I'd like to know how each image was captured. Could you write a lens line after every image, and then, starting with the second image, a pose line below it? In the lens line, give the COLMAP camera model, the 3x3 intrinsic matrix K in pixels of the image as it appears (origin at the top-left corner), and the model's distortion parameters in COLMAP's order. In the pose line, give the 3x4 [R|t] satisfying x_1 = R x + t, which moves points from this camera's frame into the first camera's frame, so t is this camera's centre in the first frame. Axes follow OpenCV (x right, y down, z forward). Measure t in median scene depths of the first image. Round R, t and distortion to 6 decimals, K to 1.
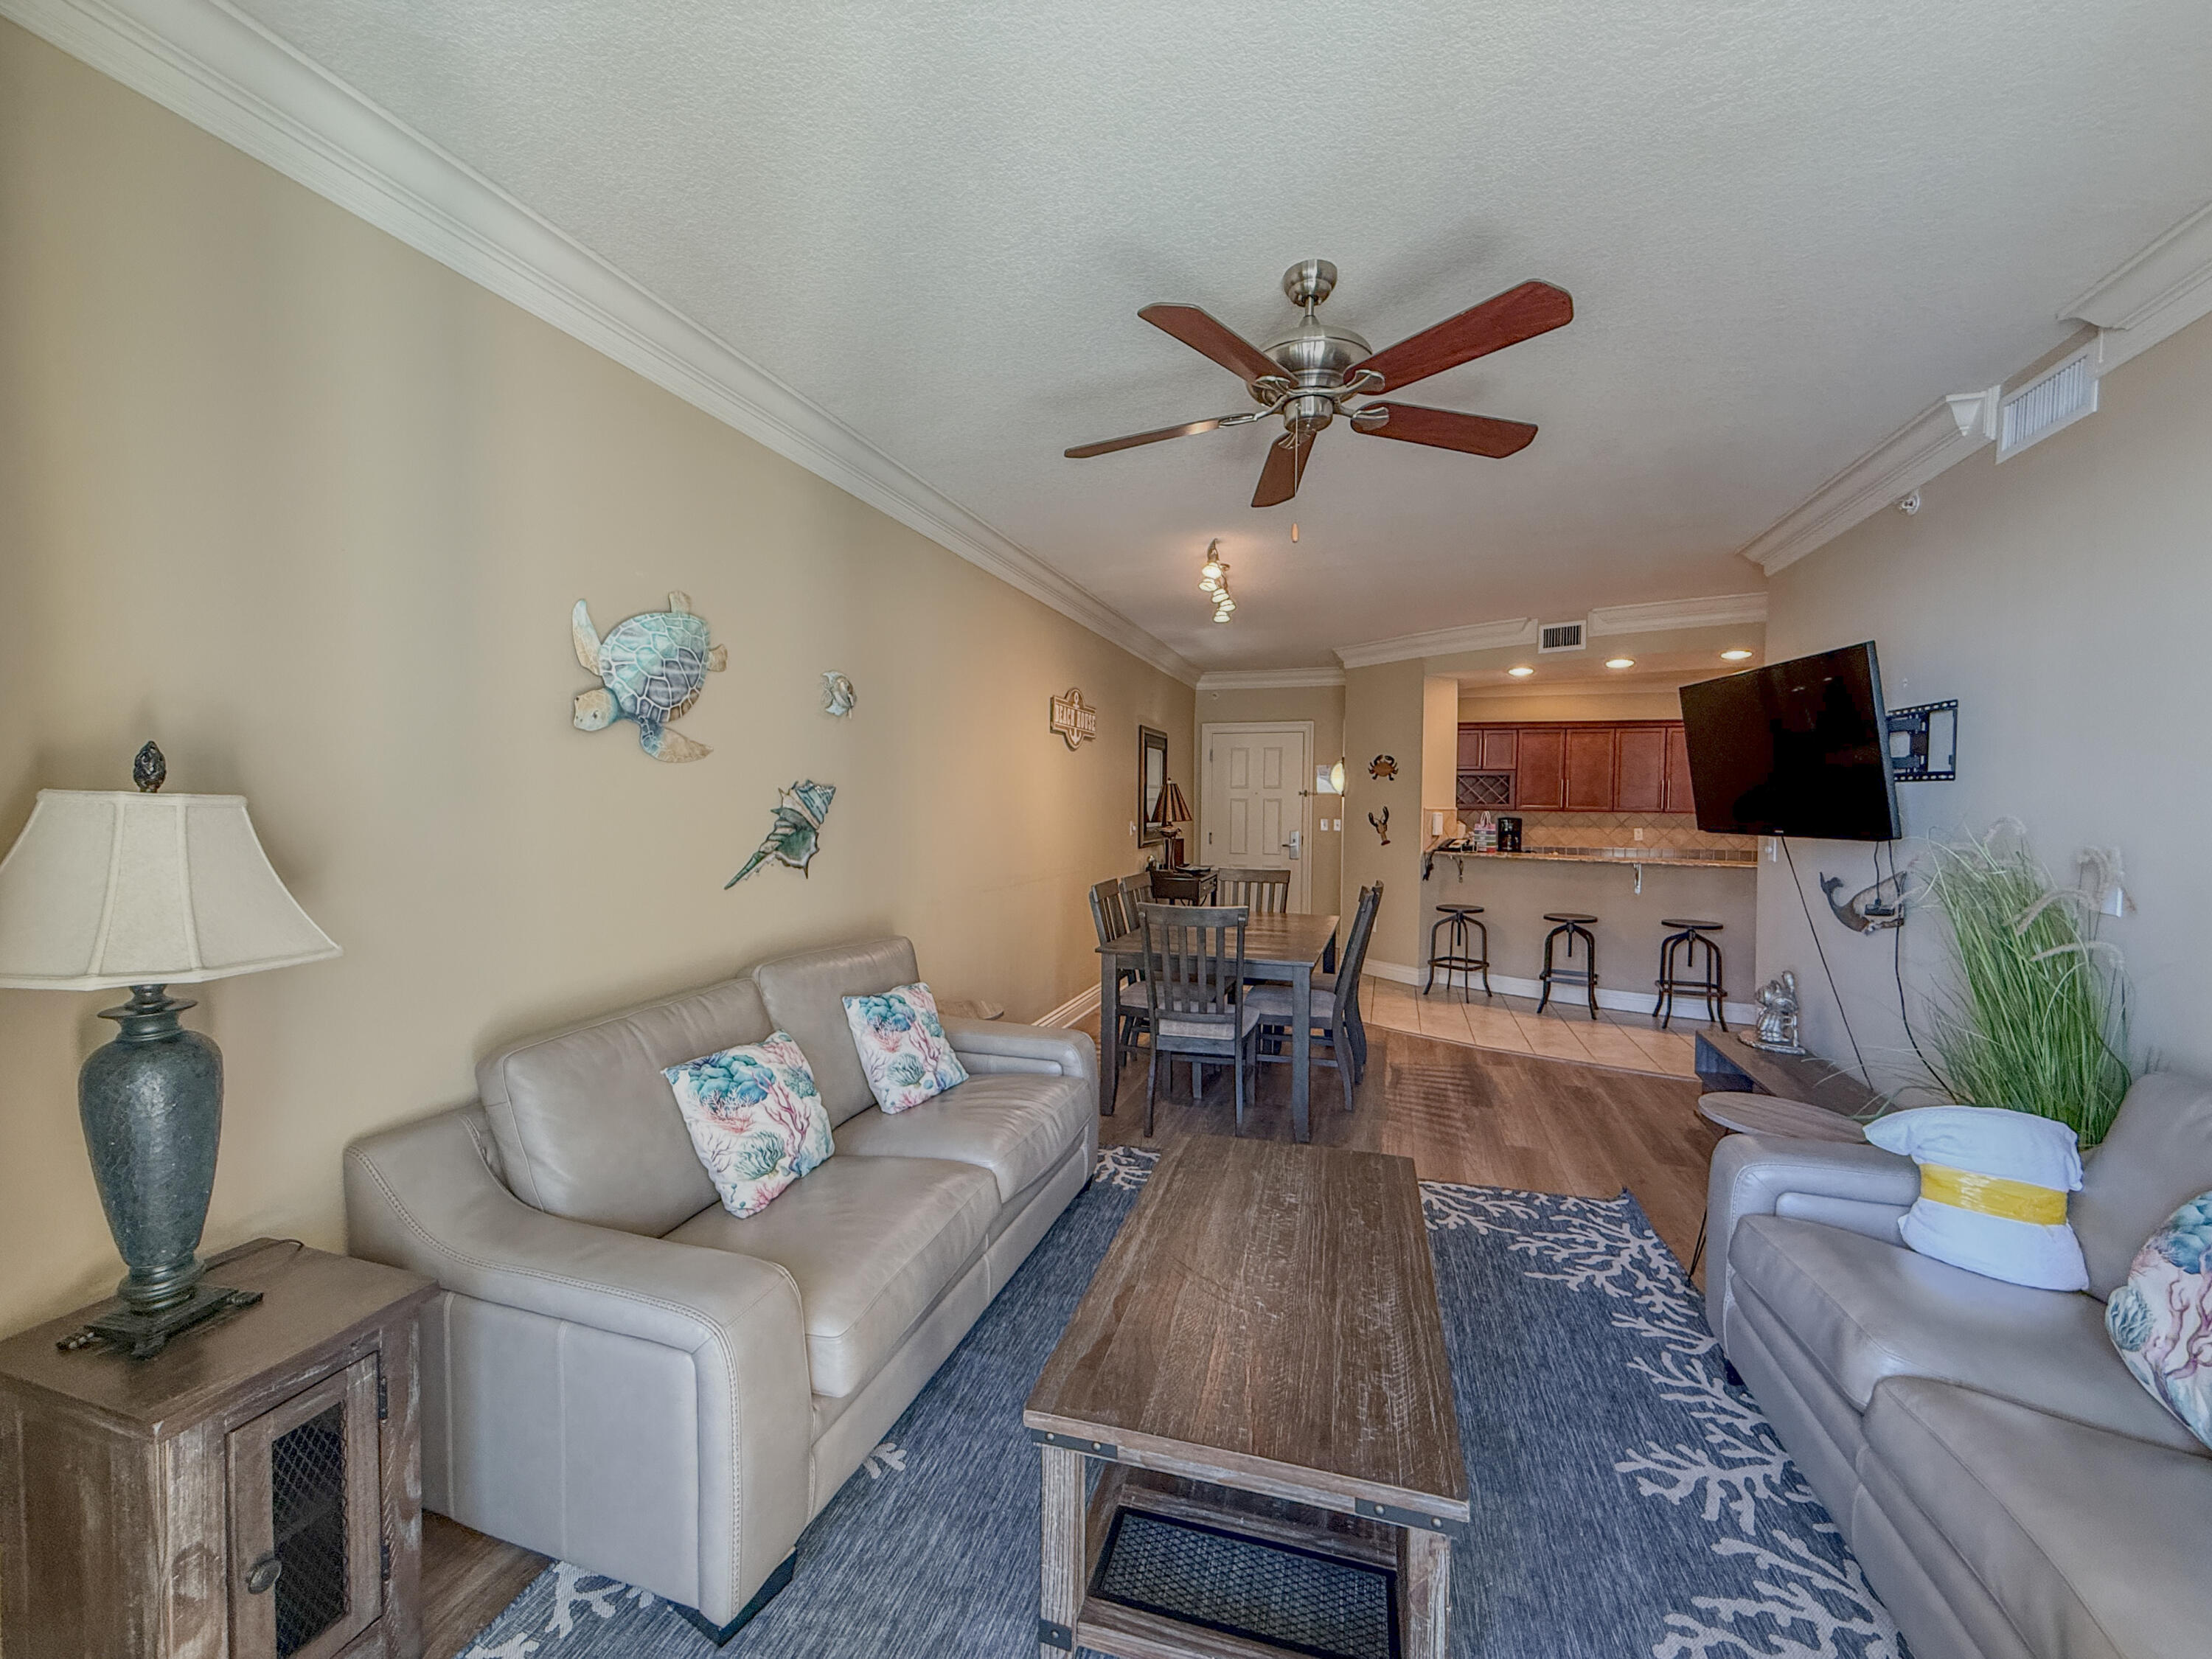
lens RADIAL K [[880.6, 0, 1099.3], [0, 880.6, 830.9], [0, 0, 1]] dist [0.002051, -0.000372]
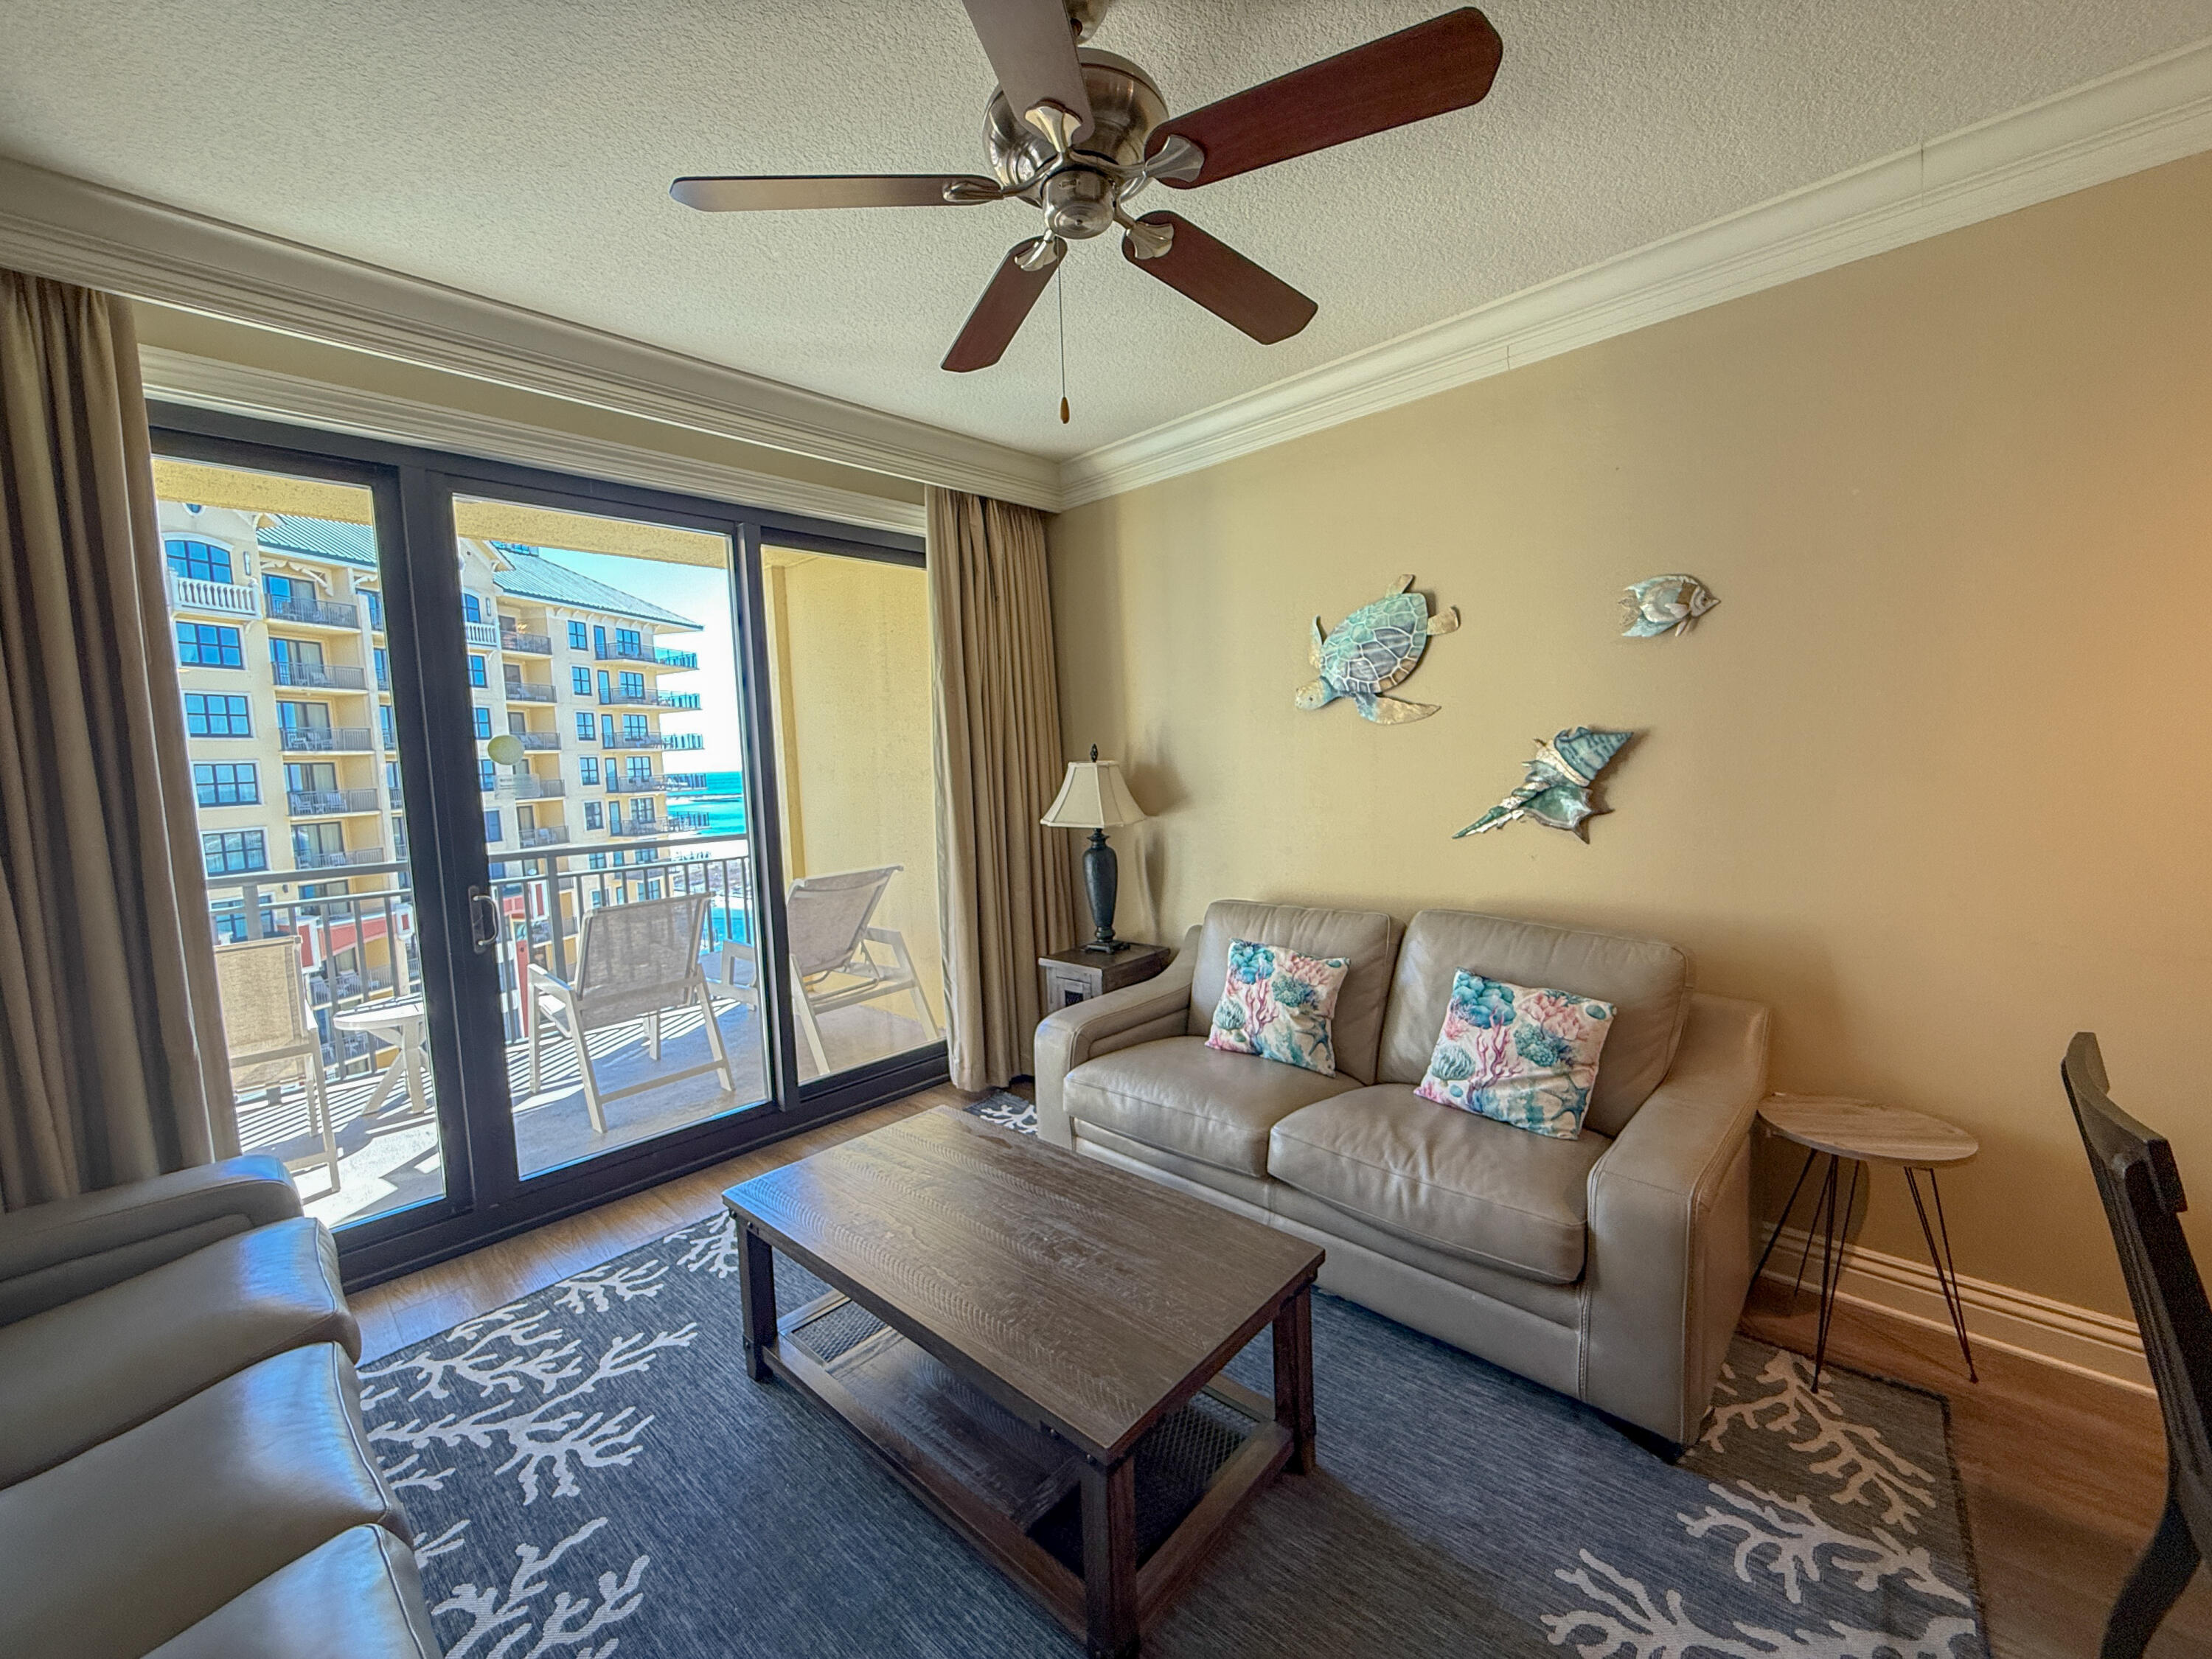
lens RADIAL K [[880.6, 0, 1099.3], [0, 880.6, 830.9], [0, 0, 1]] dist [0.002051, -0.000372]
pose [[-0.431952, 0.088020, -0.897591, 0.523633], [0.001705, 0.995304, 0.096782, -0.033886], [0.901895, 0.040275, -0.430074, 0.787274]]
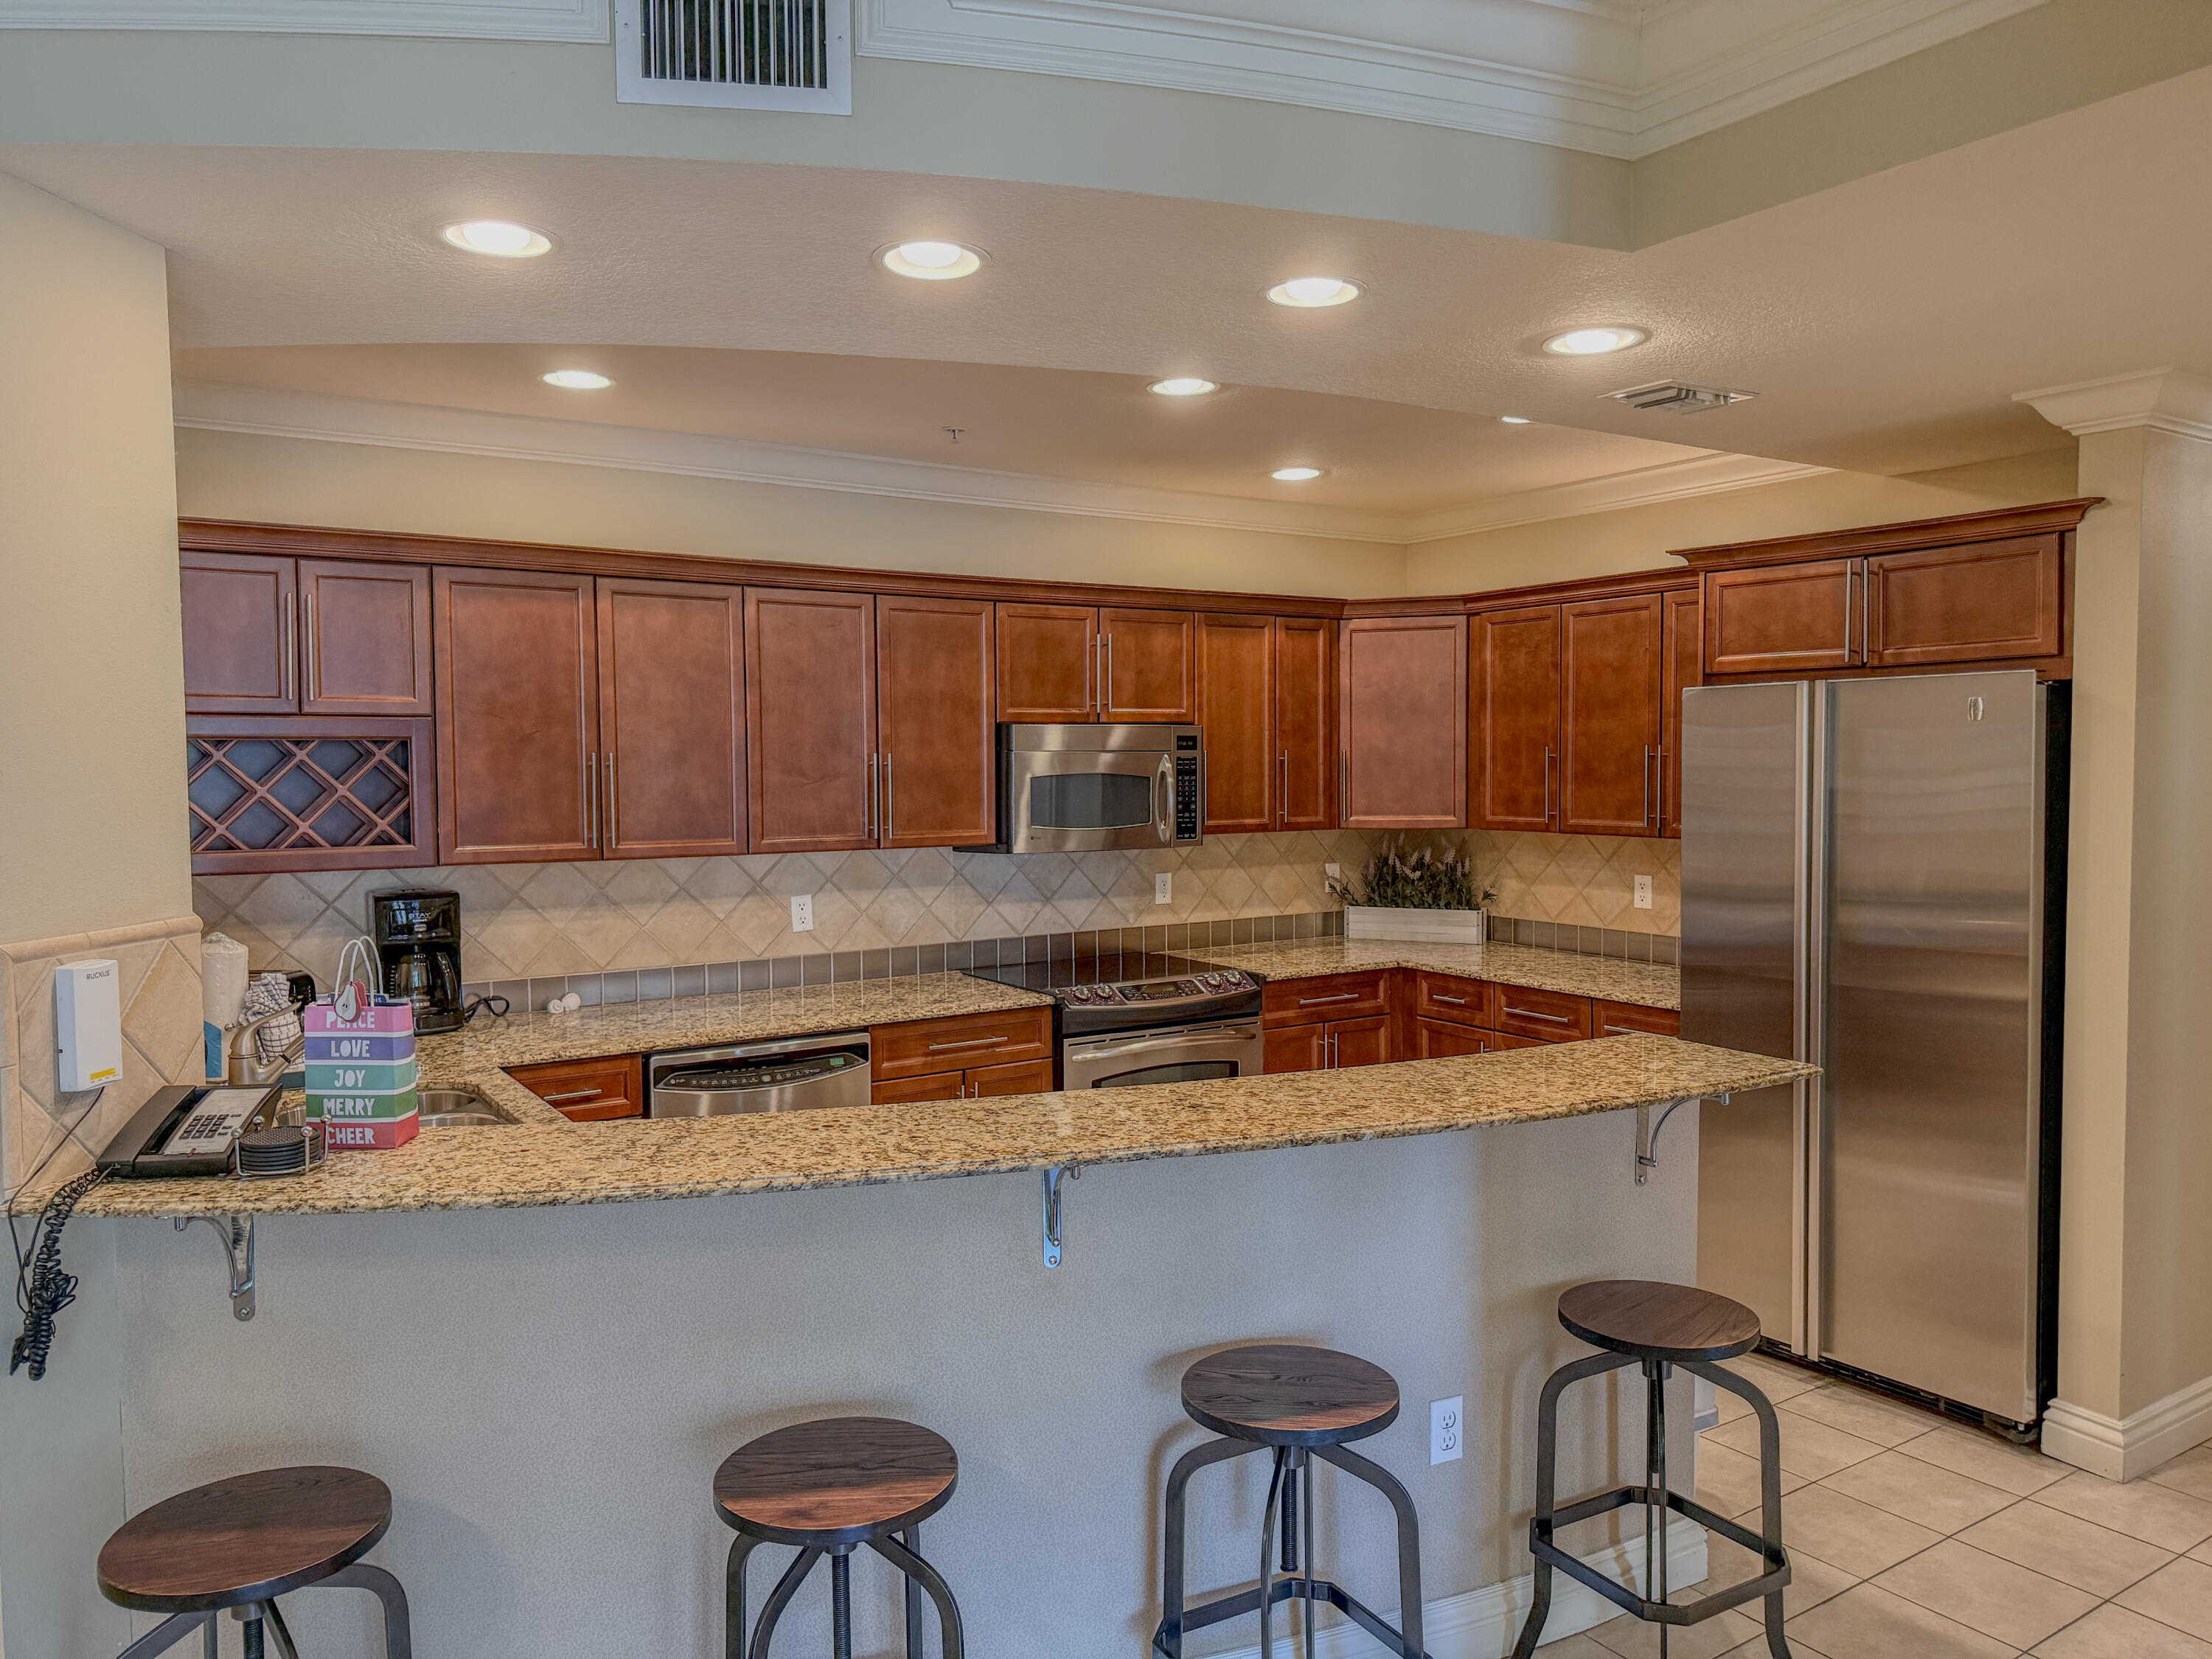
lens RADIAL K [[1553.2, 0, 1107.4], [0, 1553.2, 823.1], [0, 0, 1]] dist [0.127102, -0.180077]
pose [[0.621090, -0.045978, 0.782390, 0.496807], [0.039235, 0.998850, 0.027553, -0.093416], [-0.782757, 0.013585, 0.622180, 1.206437]]
